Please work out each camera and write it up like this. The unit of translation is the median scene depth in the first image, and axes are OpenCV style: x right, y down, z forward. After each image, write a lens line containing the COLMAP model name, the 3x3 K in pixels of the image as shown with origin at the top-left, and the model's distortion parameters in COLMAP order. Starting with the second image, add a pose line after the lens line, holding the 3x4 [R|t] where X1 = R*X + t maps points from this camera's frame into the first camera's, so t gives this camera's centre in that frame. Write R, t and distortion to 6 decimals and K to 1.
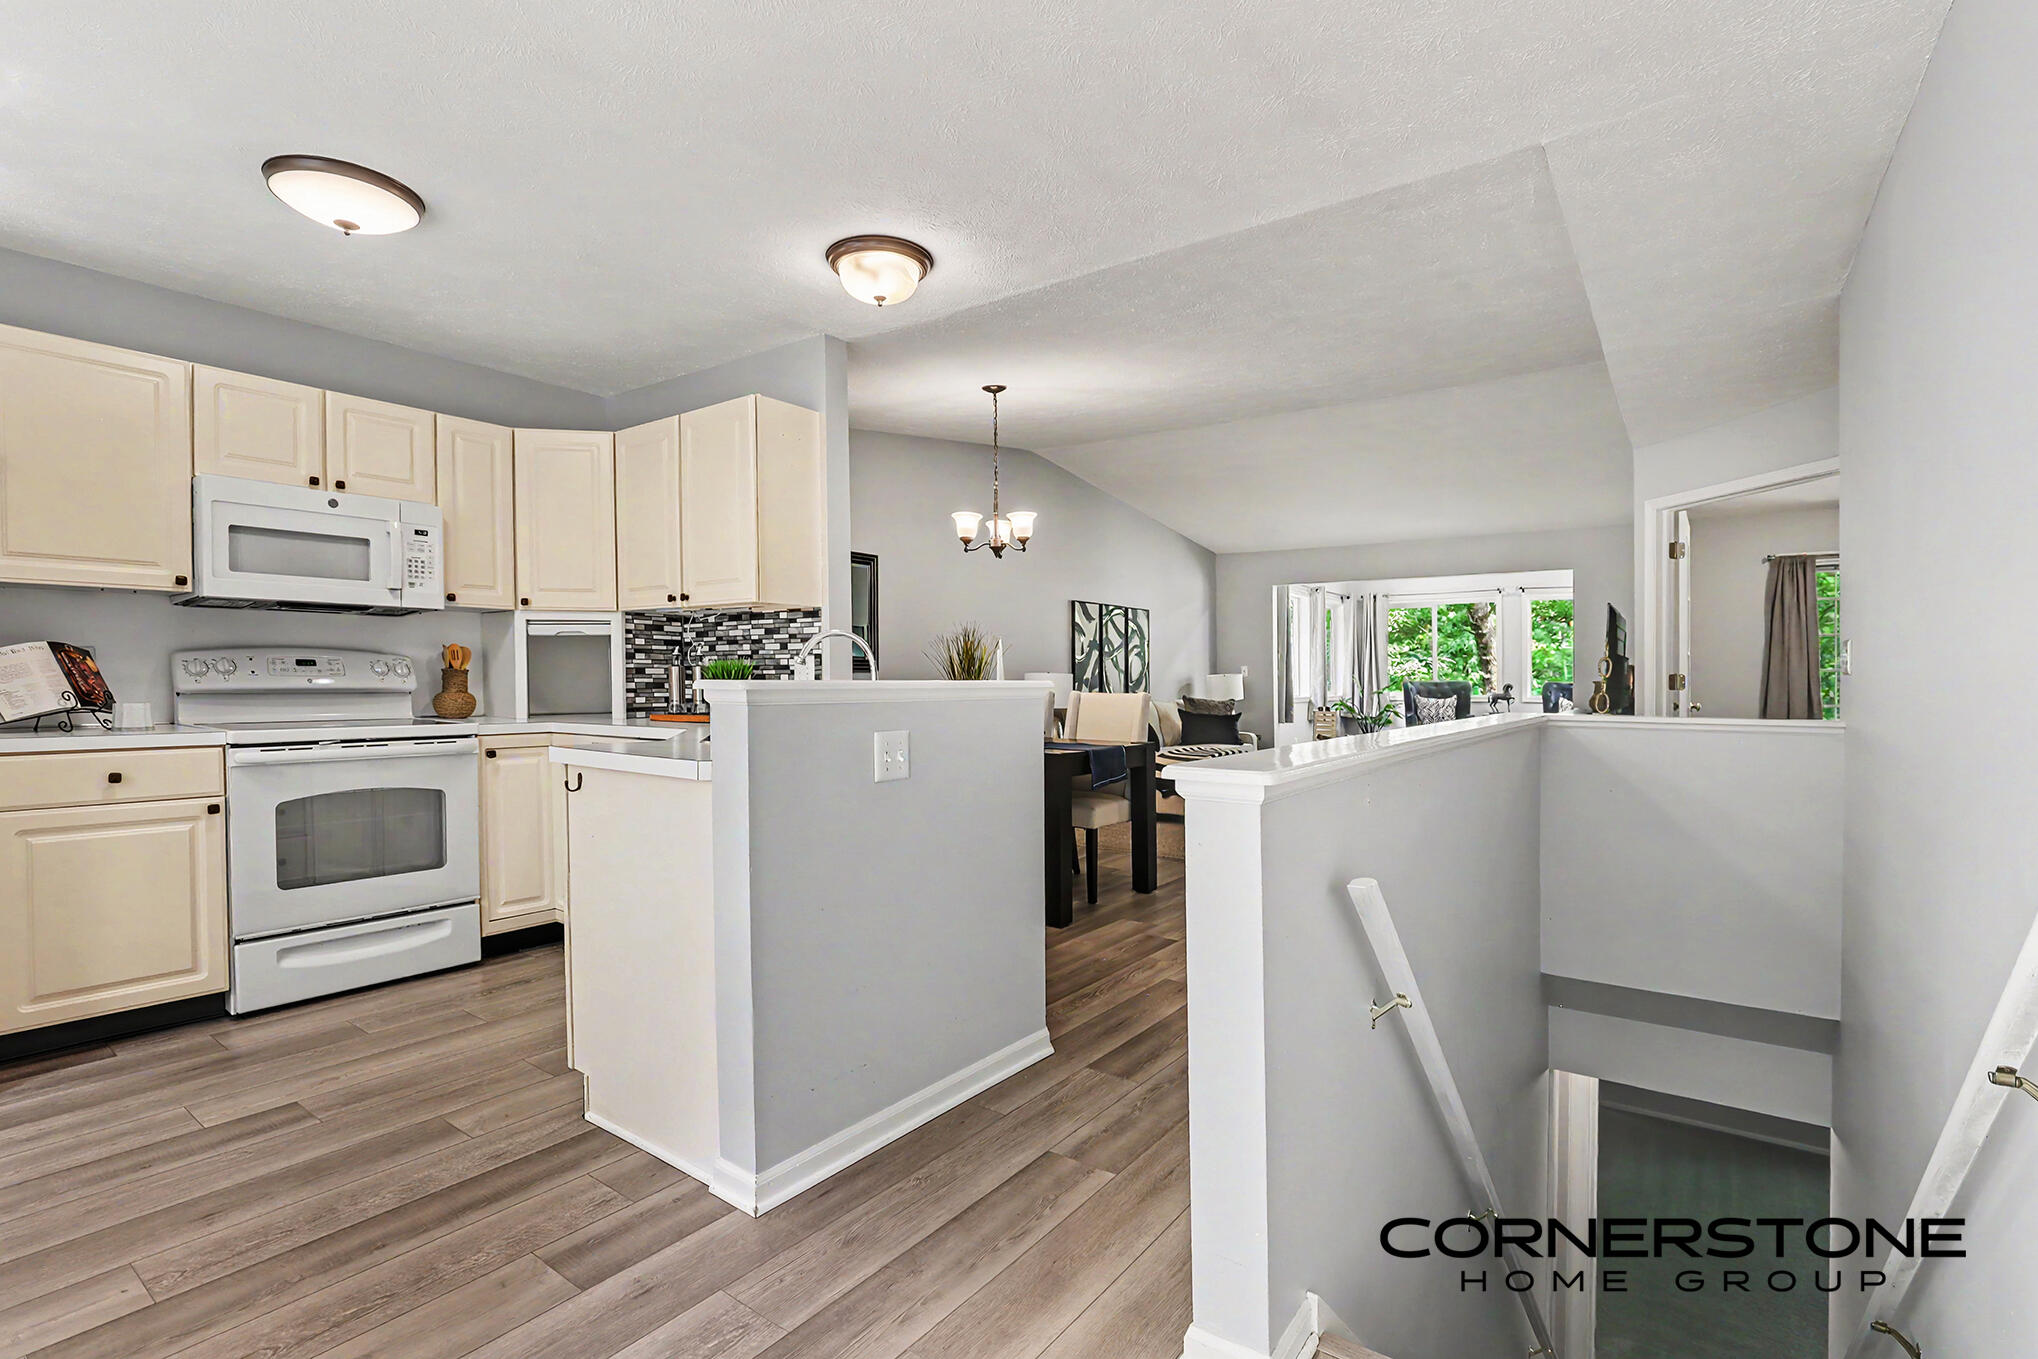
lens RADIAL K [[957.0, 0, 1019.0], [0, 957.0, 679.5], [0, 0, 1]] dist [-0.005998, -0.000084]
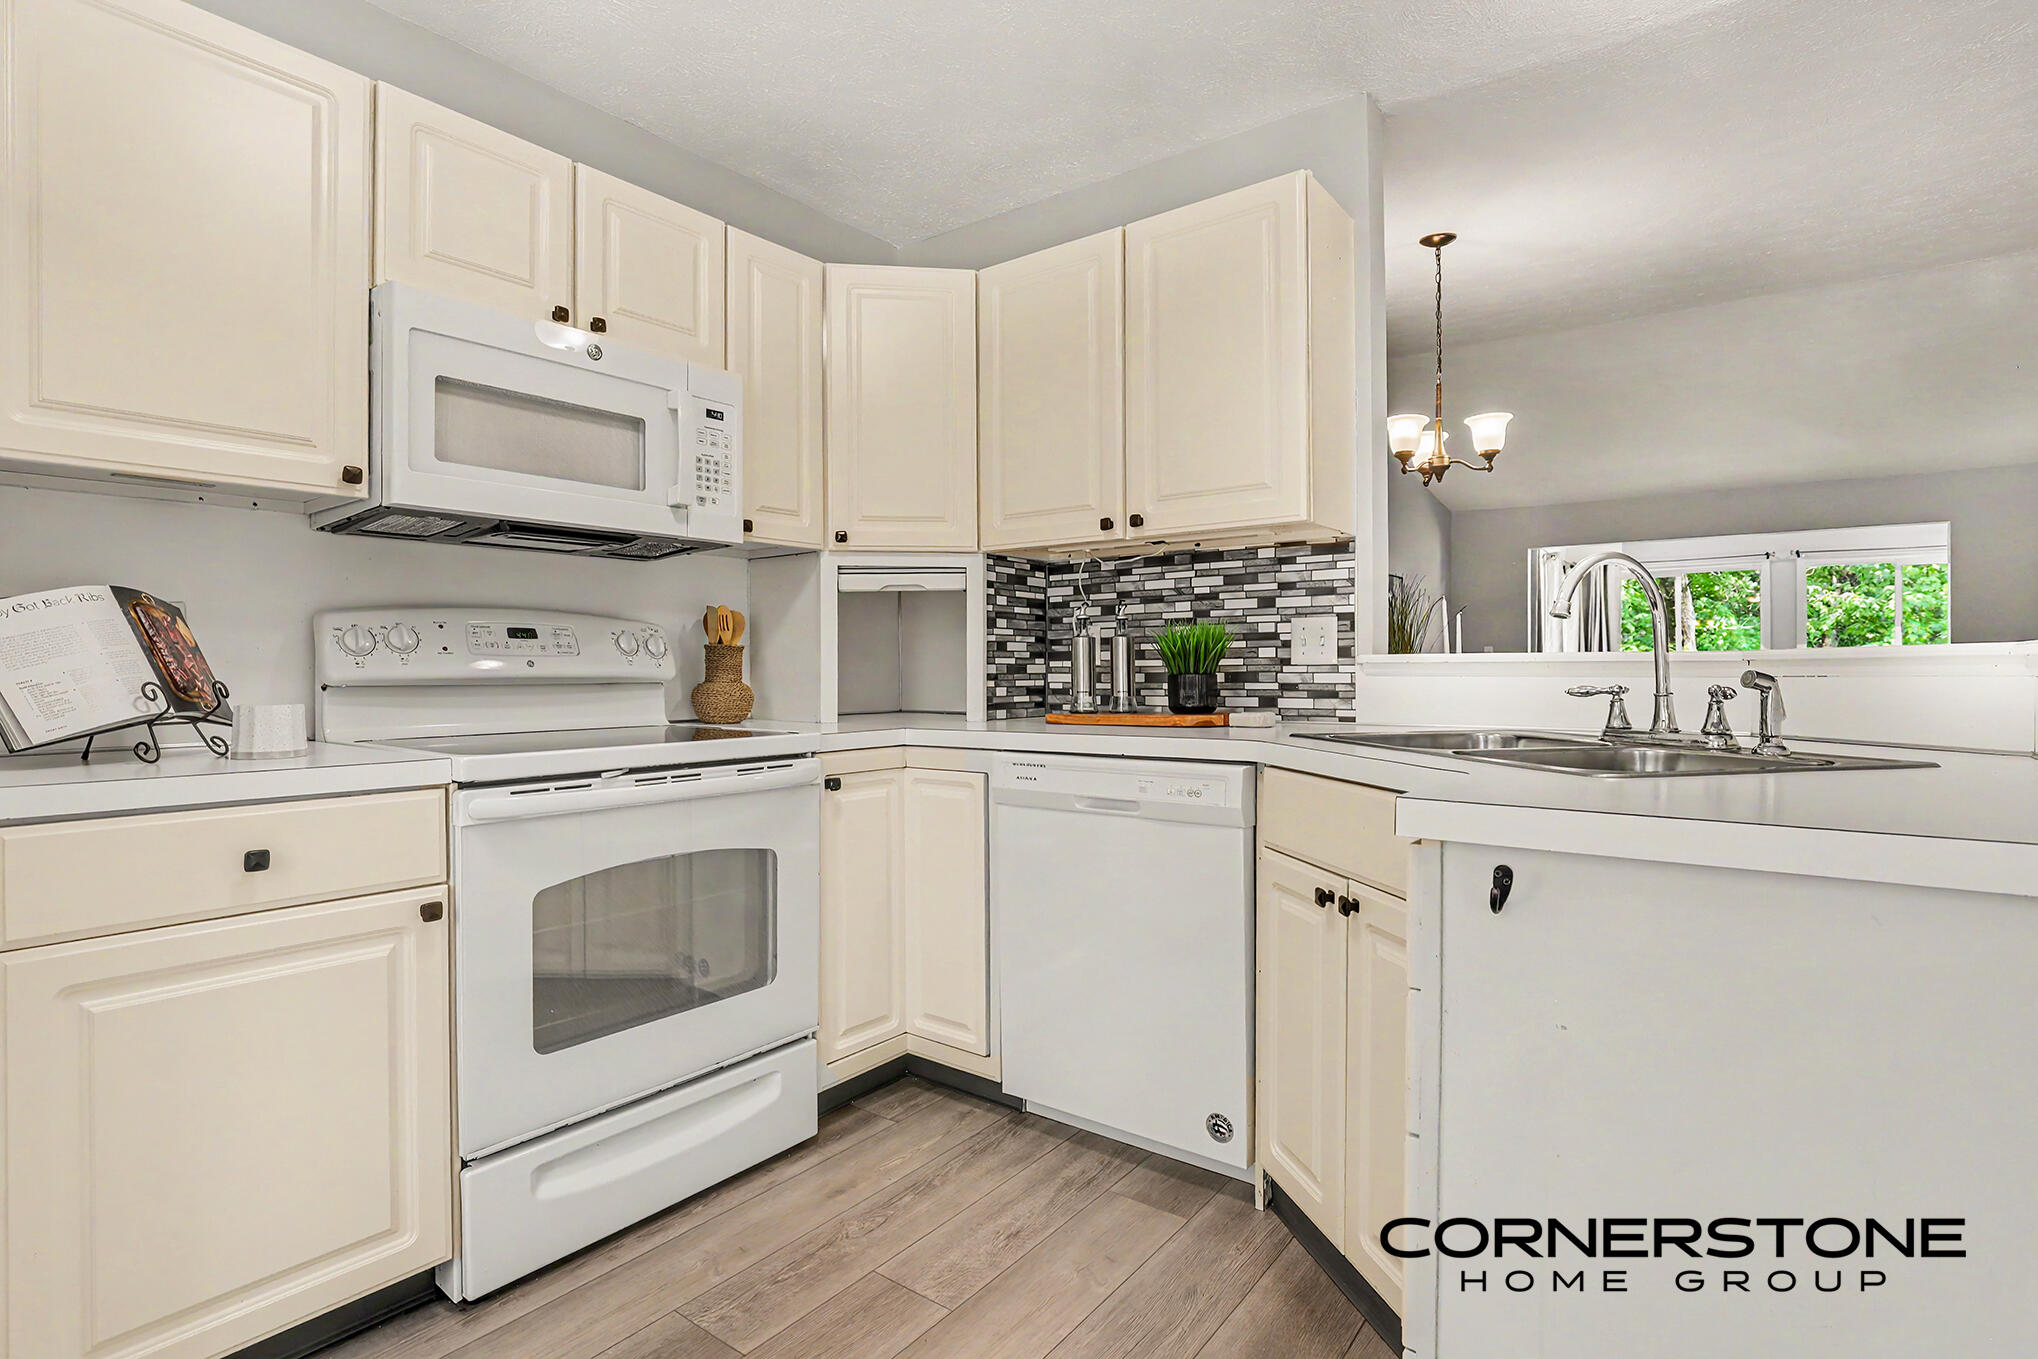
lens RADIAL K [[972.3, 0, 1026.4], [0, 972.3, 647.7], [0, 0, 1]] dist [-0.000214, -0.012739]
pose [[0.999885, -0.010496, 0.010955, -0.436841], [0.010761, 0.999643, -0.024454, 0.009256], [-0.010694, 0.024569, 0.999641, 0.390600]]
